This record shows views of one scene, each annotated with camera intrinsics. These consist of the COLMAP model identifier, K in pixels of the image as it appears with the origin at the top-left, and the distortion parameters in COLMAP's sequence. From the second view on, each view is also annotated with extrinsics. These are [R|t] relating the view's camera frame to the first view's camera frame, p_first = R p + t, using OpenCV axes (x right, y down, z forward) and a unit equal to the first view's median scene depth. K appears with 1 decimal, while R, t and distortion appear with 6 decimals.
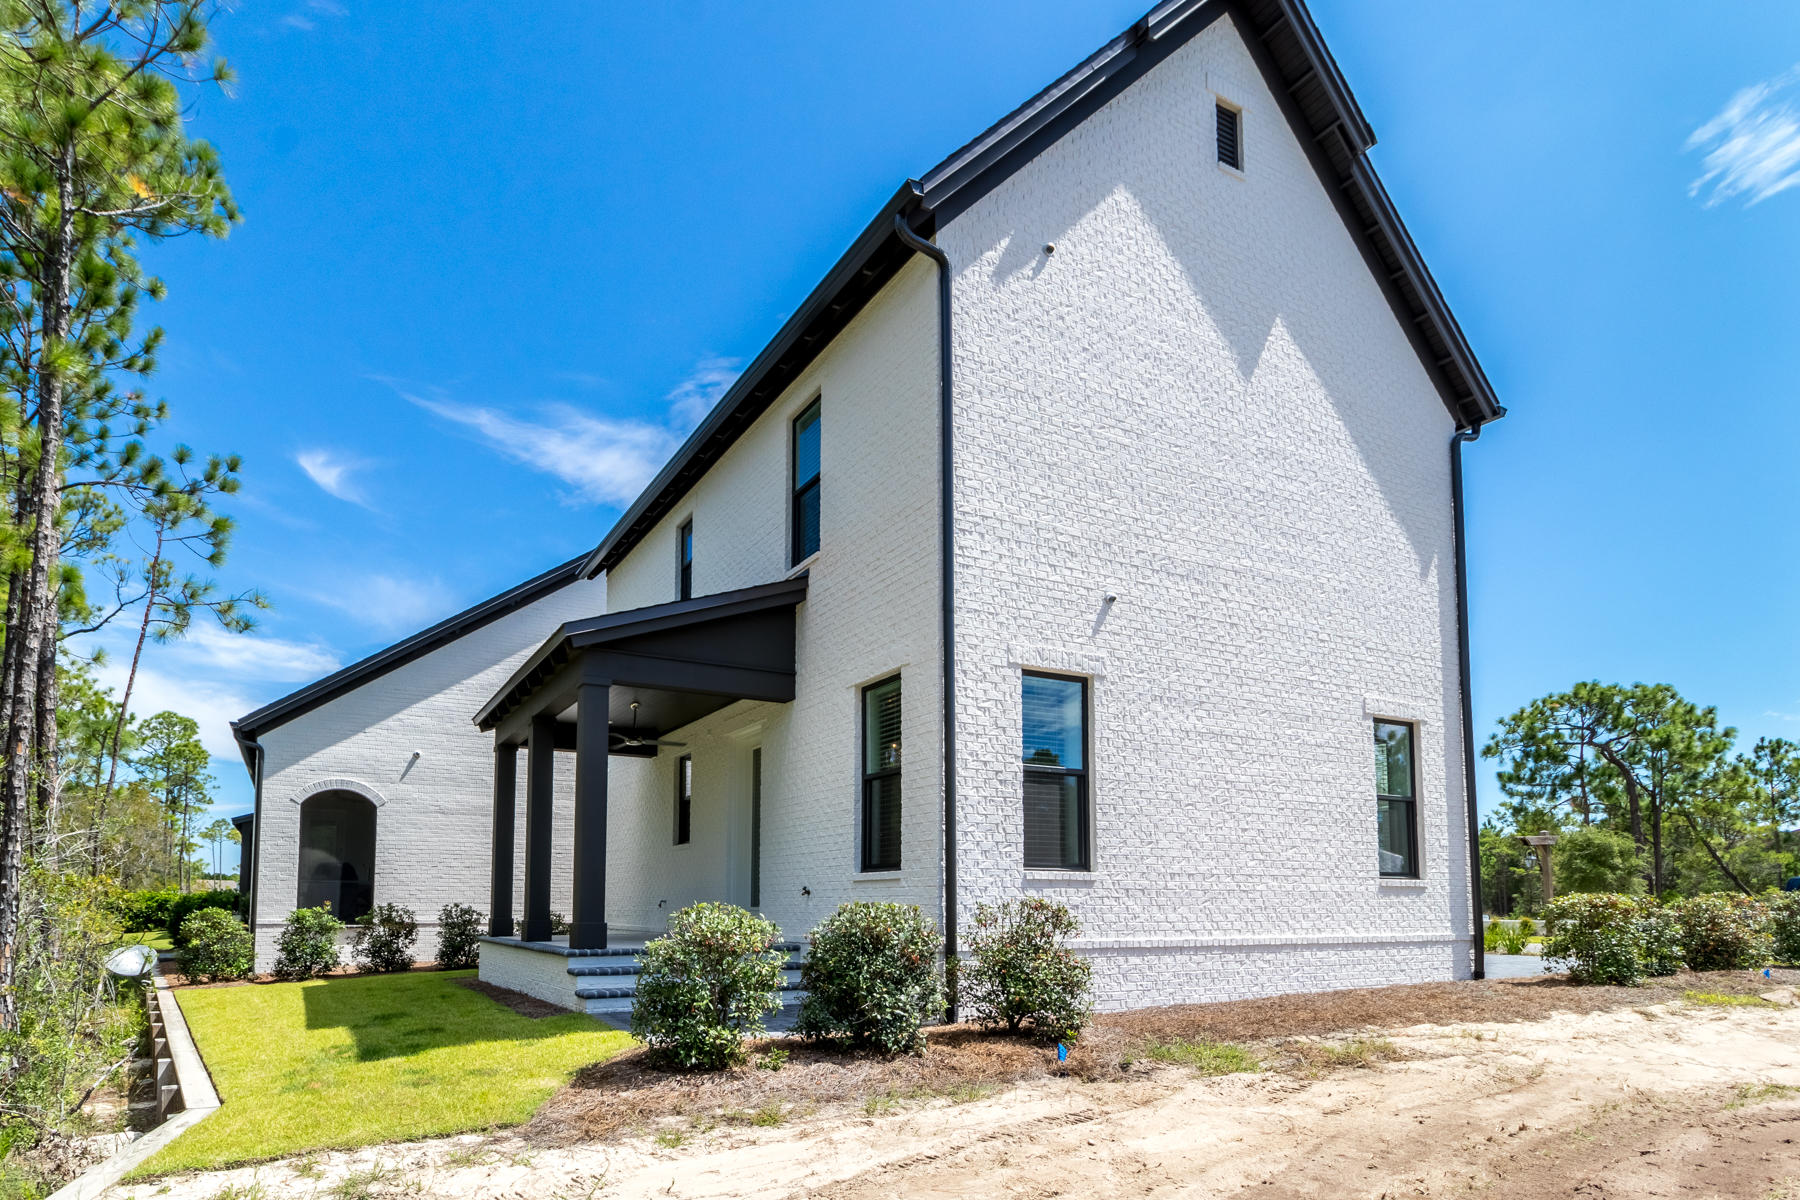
lens RADIAL K [[902.6, 0, 899.0], [0, 902.6, 666.7], [0, 0, 1]] dist [0.000291, -0.000304]
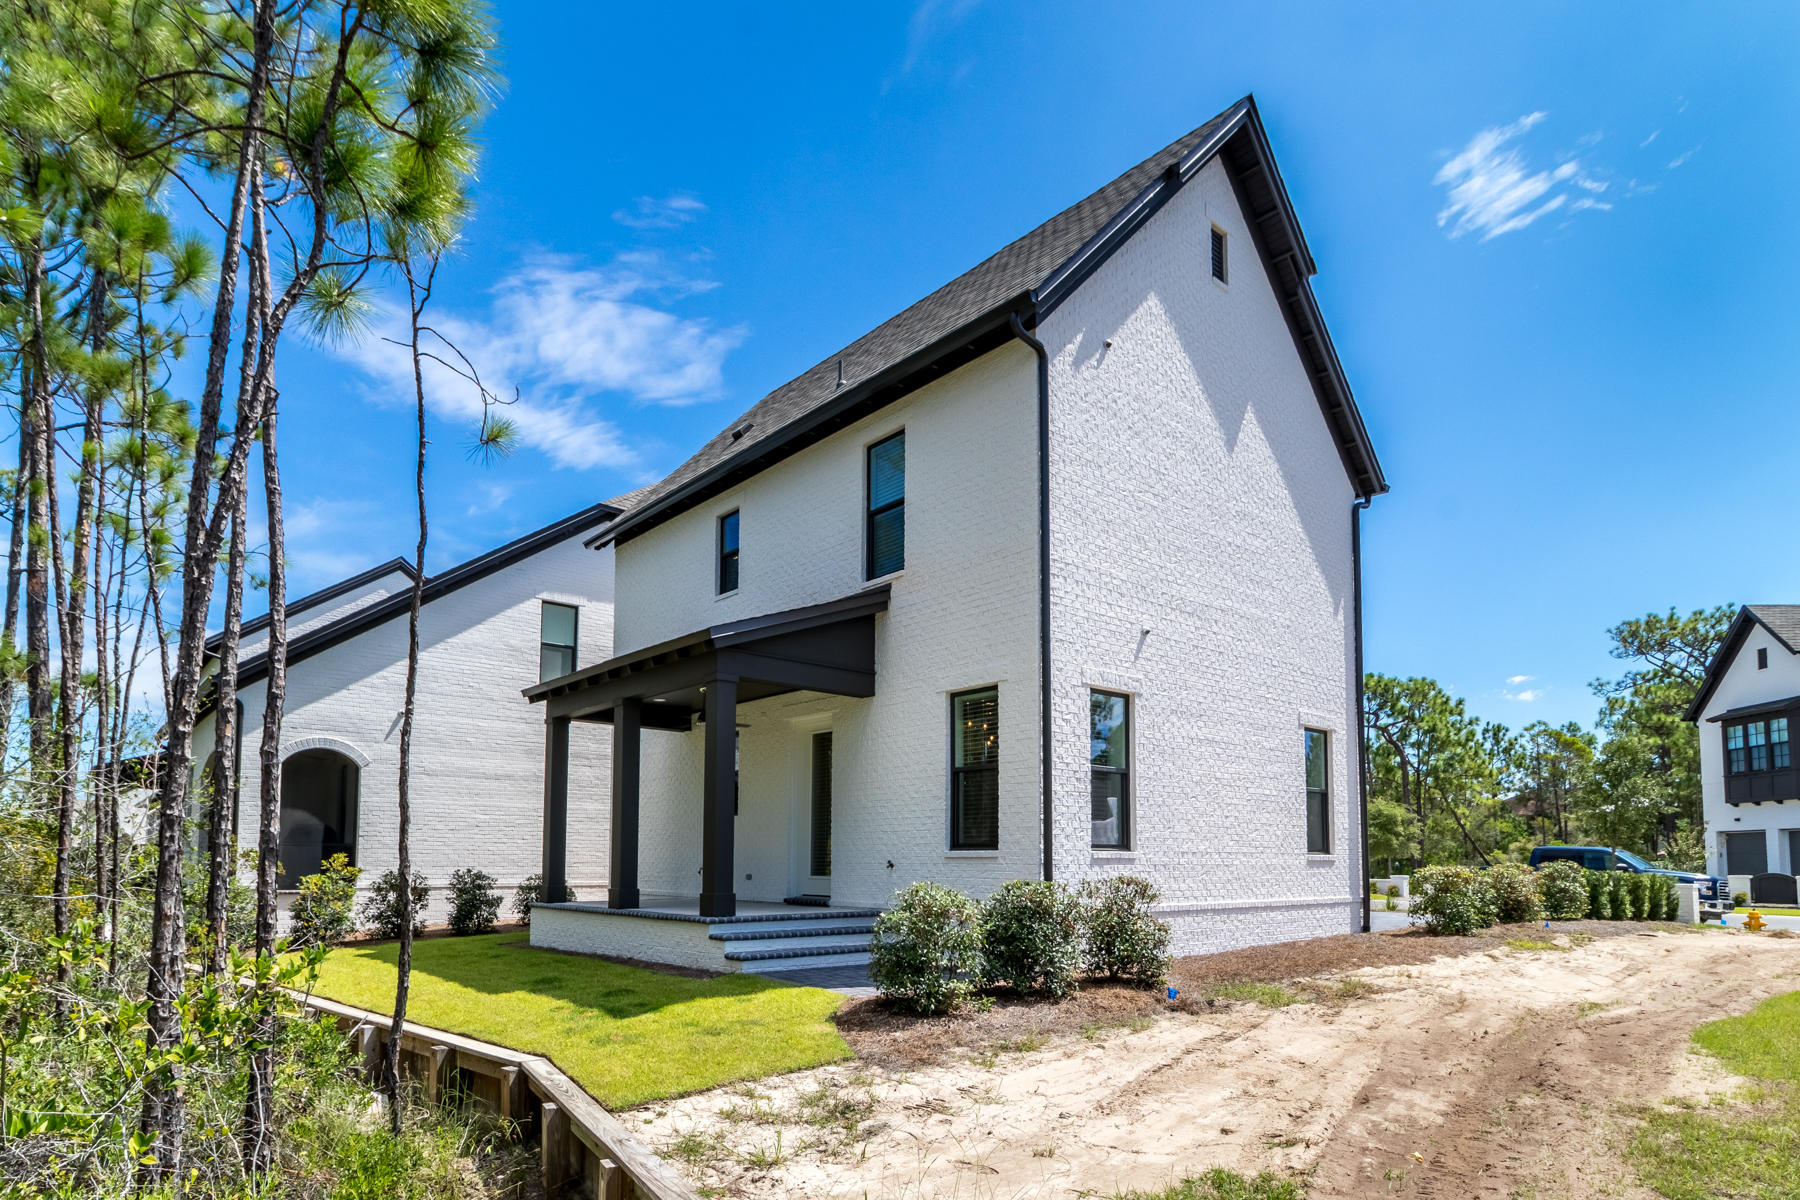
lens RADIAL K [[932.4, 0, 912.9], [0, 932.4, 583.4], [0, 0, 1]] dist [-0.000263, -0.000174]
pose [[0.971751, 0.071146, 0.225030, -0.363553], [-0.065644, 0.997335, -0.031847, -0.076314], [-0.226696, 0.016175, 0.973831, -0.186276]]
